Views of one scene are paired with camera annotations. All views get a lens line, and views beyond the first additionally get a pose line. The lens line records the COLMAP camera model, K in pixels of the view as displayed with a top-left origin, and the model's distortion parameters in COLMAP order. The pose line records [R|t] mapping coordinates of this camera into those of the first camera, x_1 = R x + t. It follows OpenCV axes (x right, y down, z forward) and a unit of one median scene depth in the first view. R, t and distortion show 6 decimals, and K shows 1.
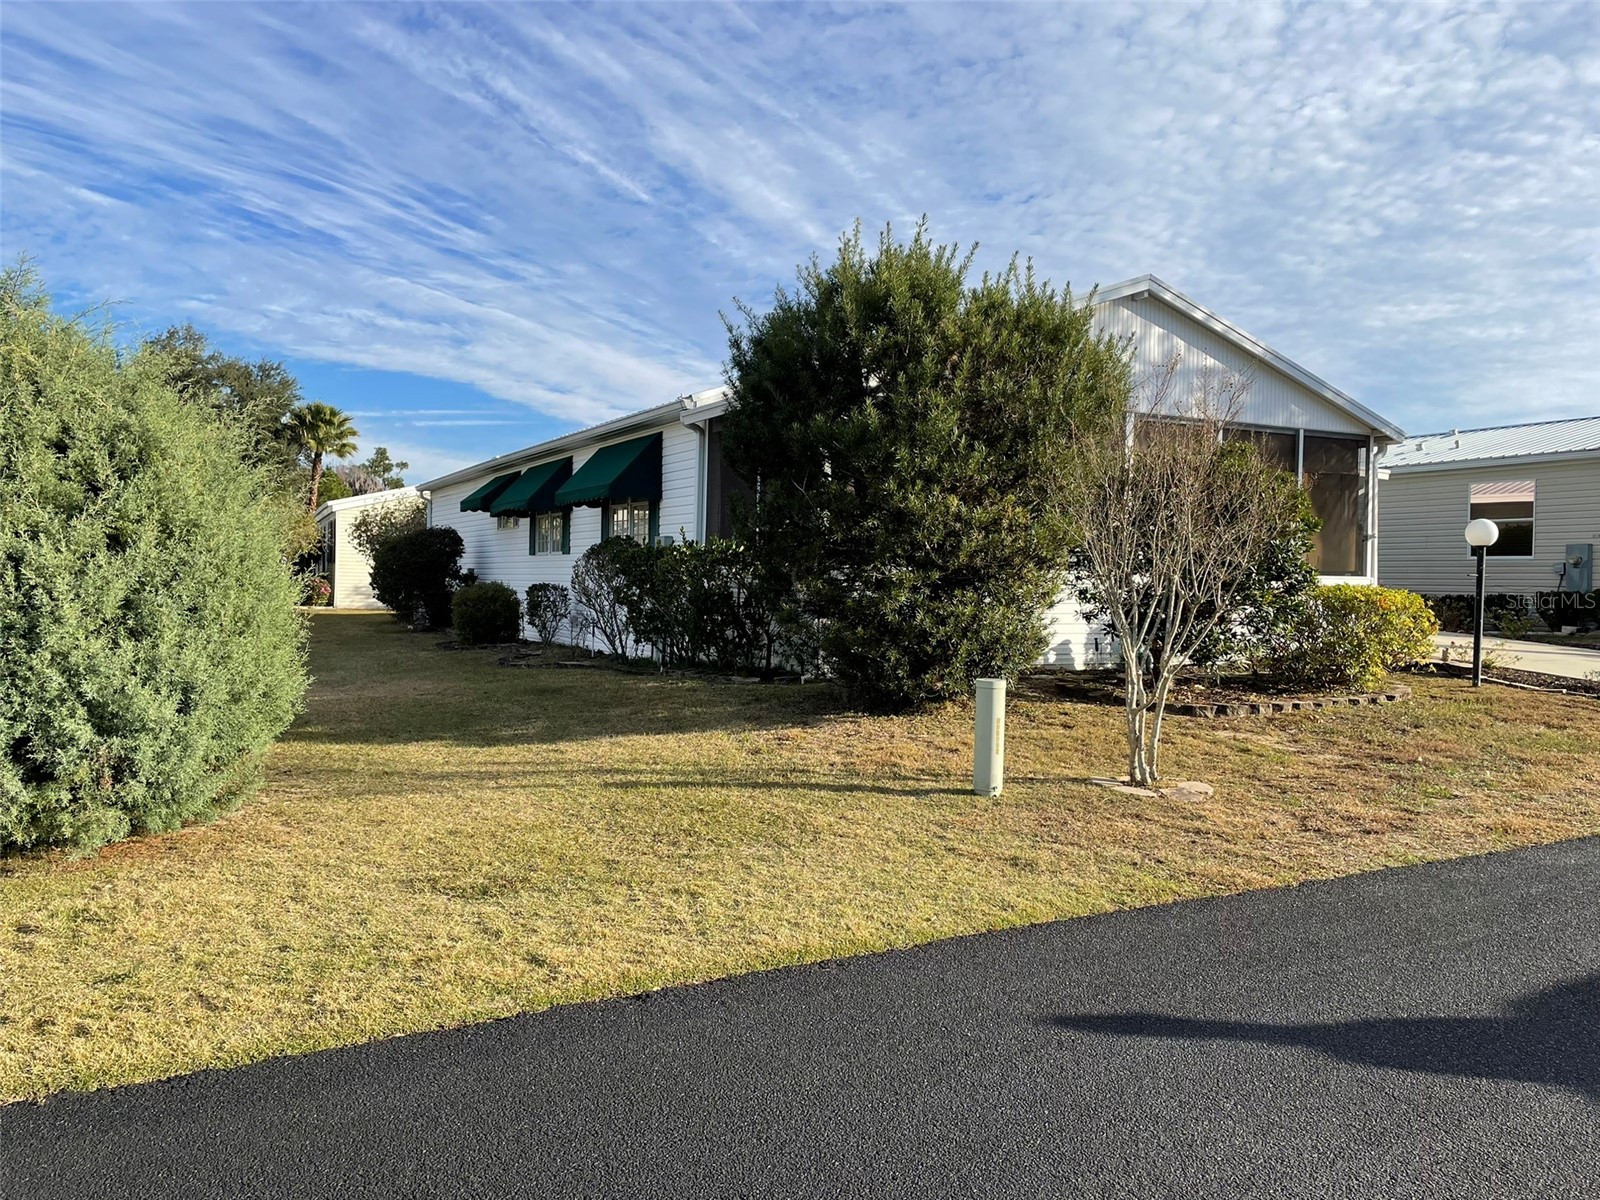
lens RADIAL K [[1193.1, 0, 800.0], [0, 1193.1, 600.0], [0, 0, 1]] dist [0.110681, -0.135410]
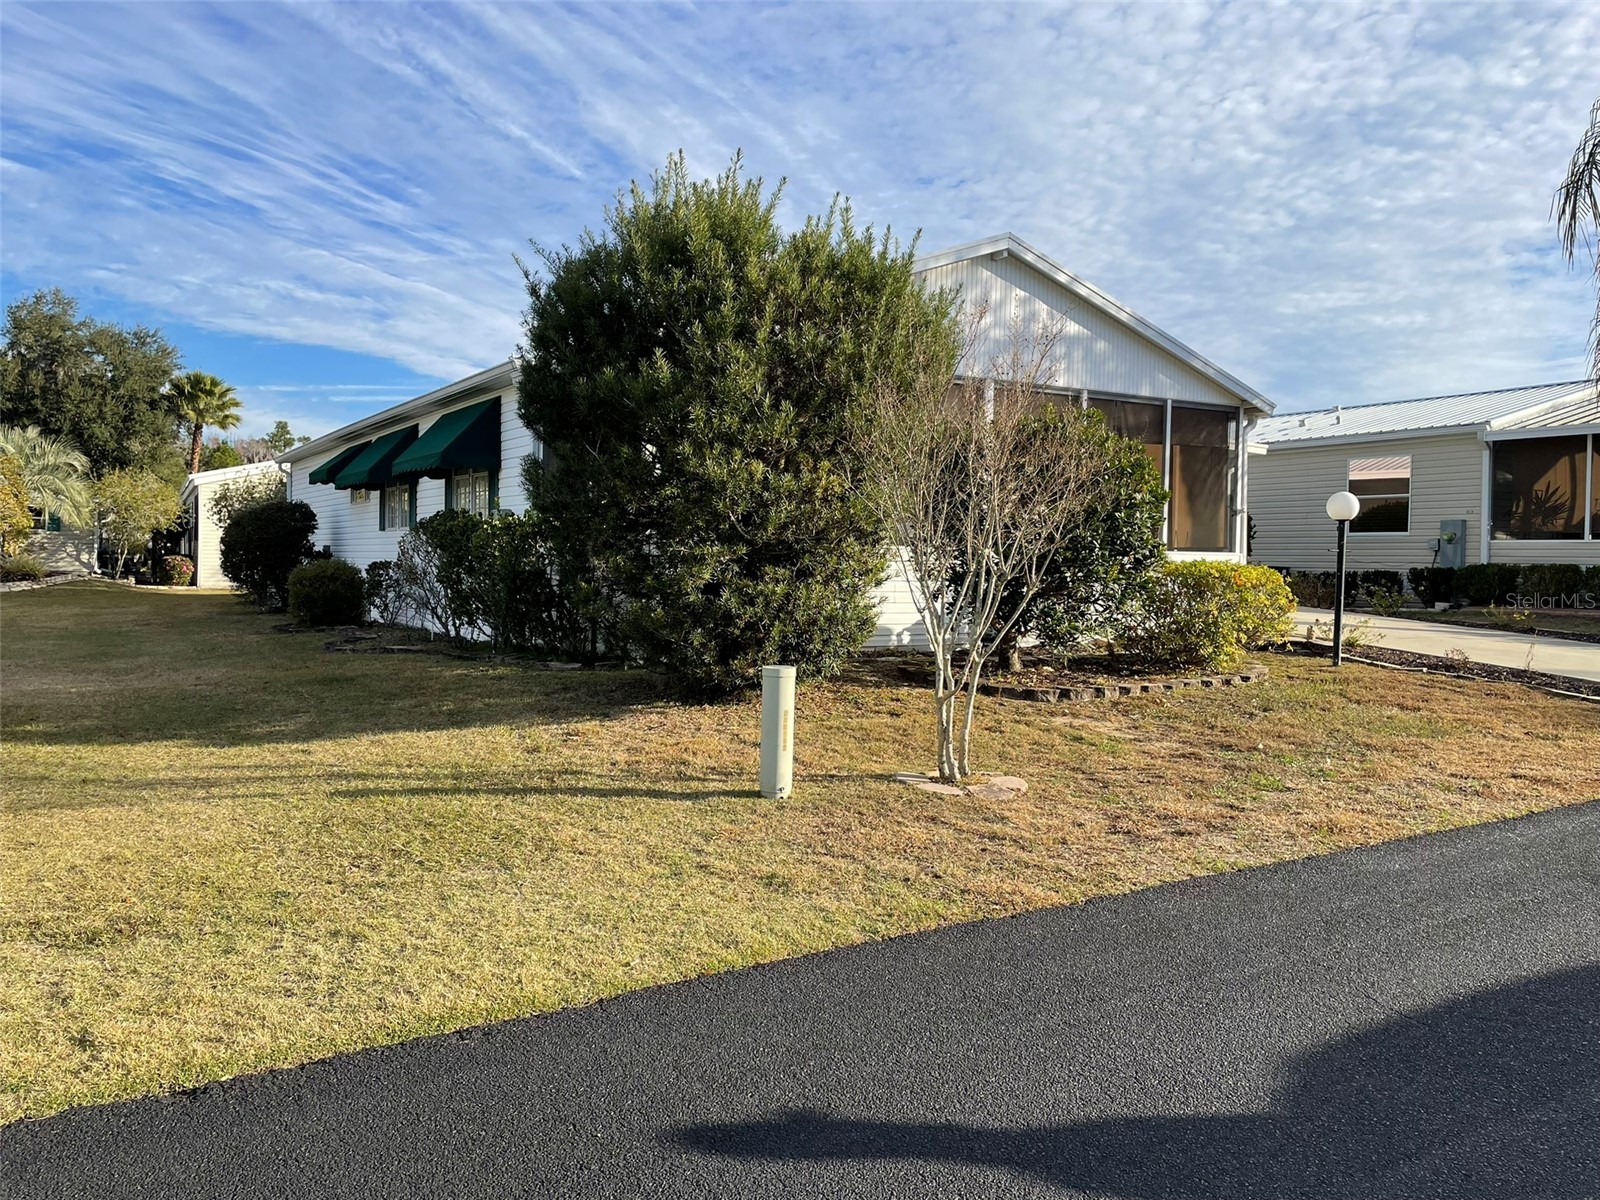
lens RADIAL K [[1193.1, 0, 800.0], [0, 1193.1, 600.0], [0, 0, 1]] dist [0.110681, -0.135410]
pose [[0.997891, -0.003435, 0.064815, 0.086471], [0.002273, 0.999835, 0.018001, 0.000772], [-0.064866, -0.017816, 0.997735, 0.087038]]
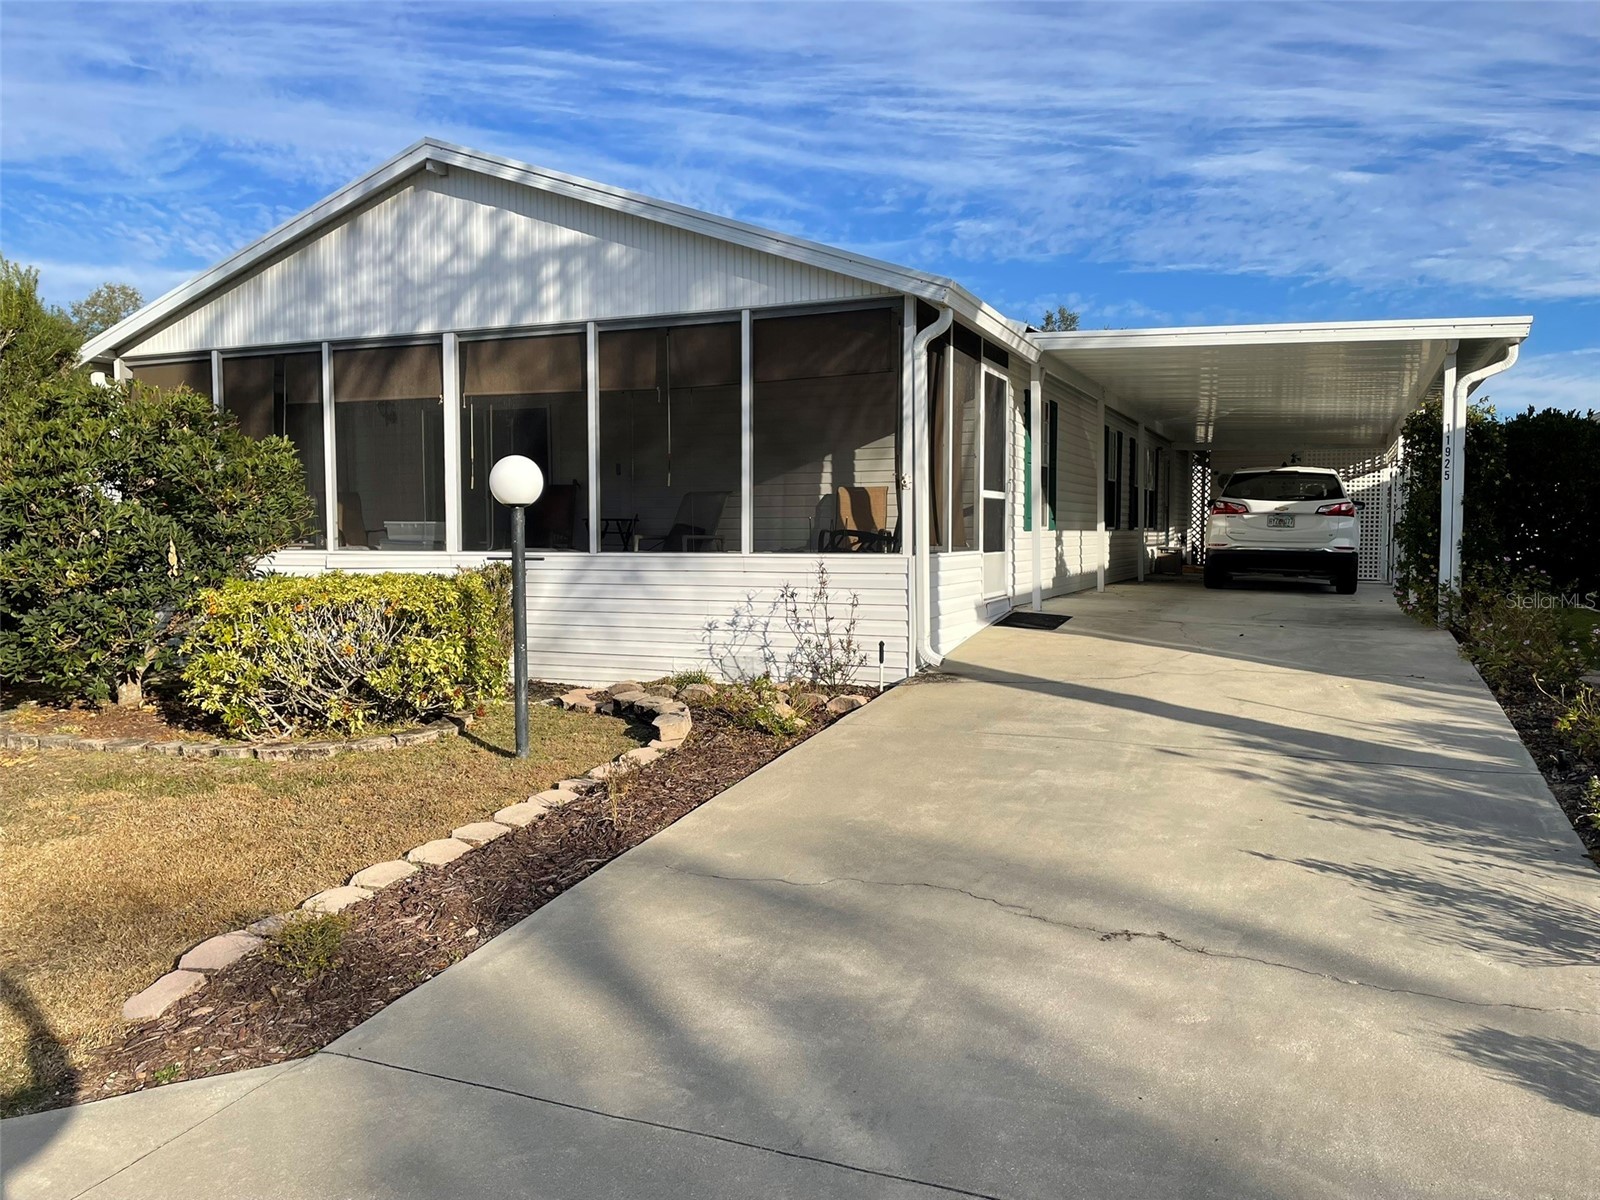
lens RADIAL K [[1193.1, 0, 800.0], [0, 1193.1, 600.0], [0, 0, 1]] dist [0.110681, -0.135410]
pose [[0.638325, 0.021371, -0.769470, 1.361900], [0.000835, 0.999595, 0.028456, -0.019660], [0.769766, -0.018807, 0.638049, 0.964073]]
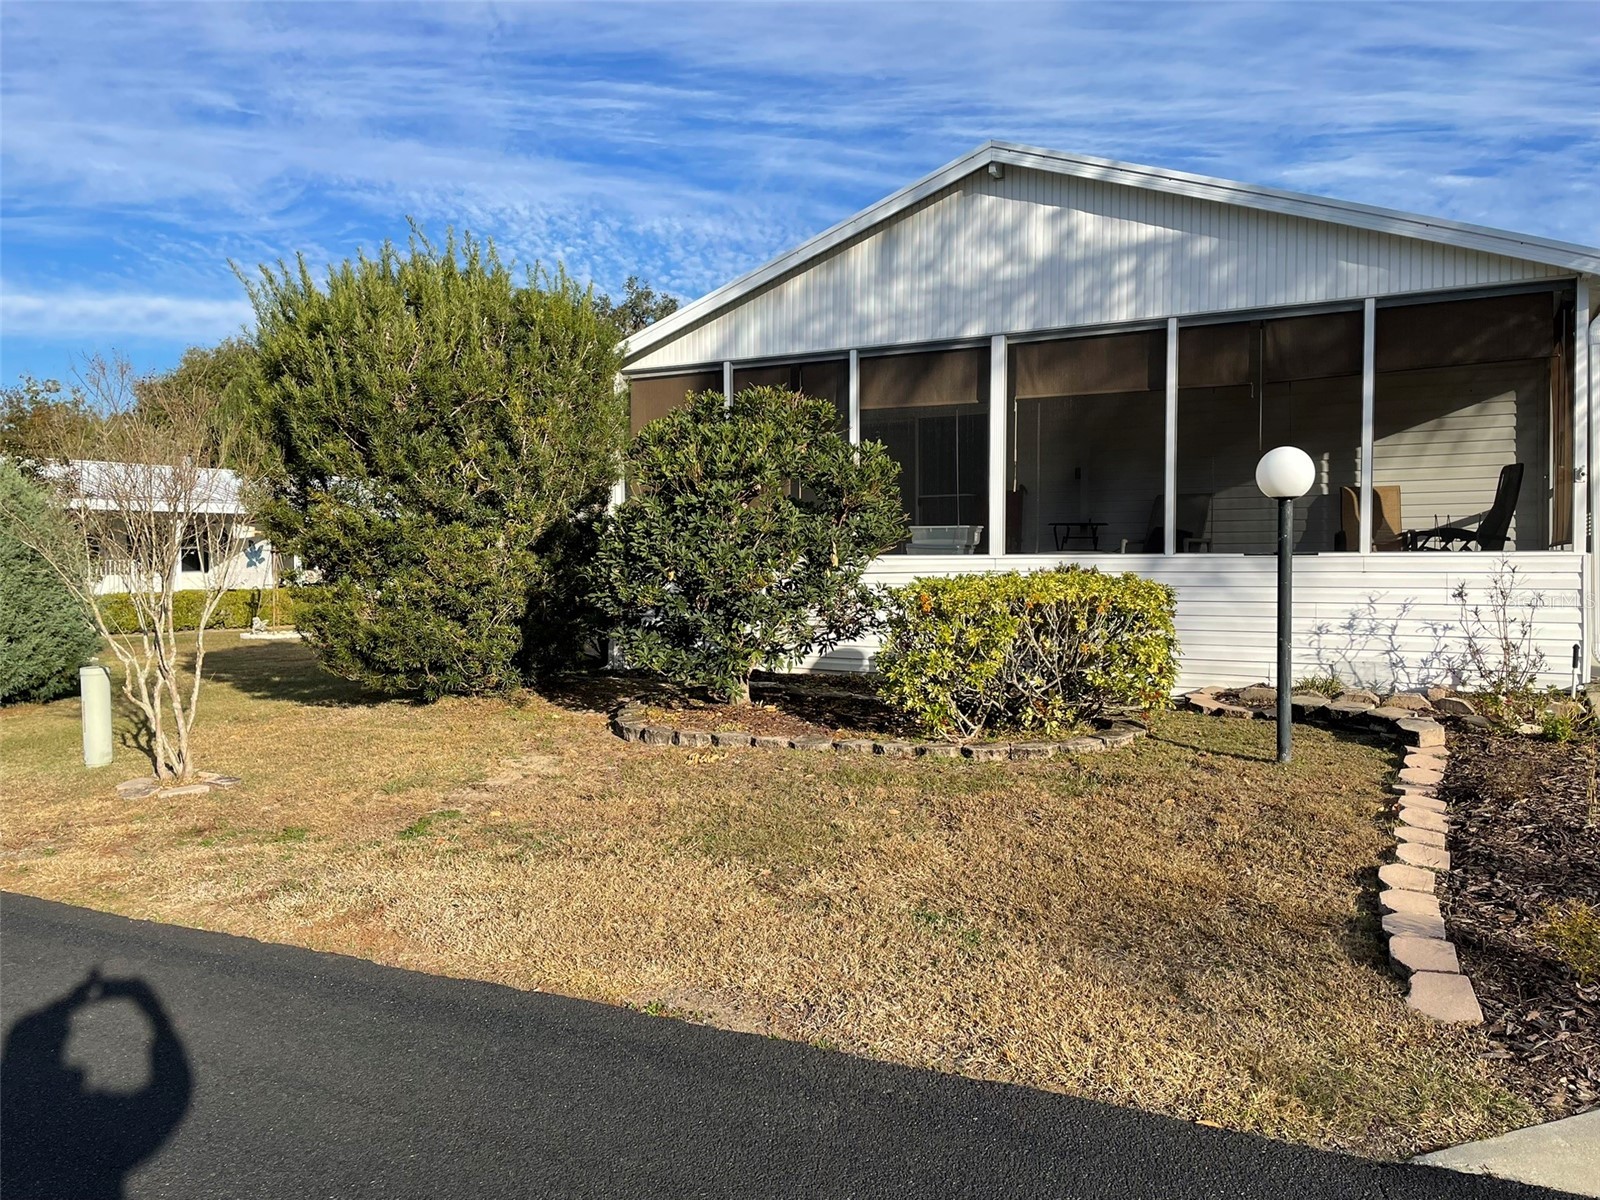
lens RADIAL K [[1193.1, 0, 800.0], [0, 1193.1, 600.0], [0, 0, 1]] dist [0.110681, -0.135410]
pose [[0.573745, 0.011103, -0.818958, 1.118574], [0.003377, 0.999868, 0.015922, -0.010537], [0.819027, -0.011901, 0.573632, 0.669907]]
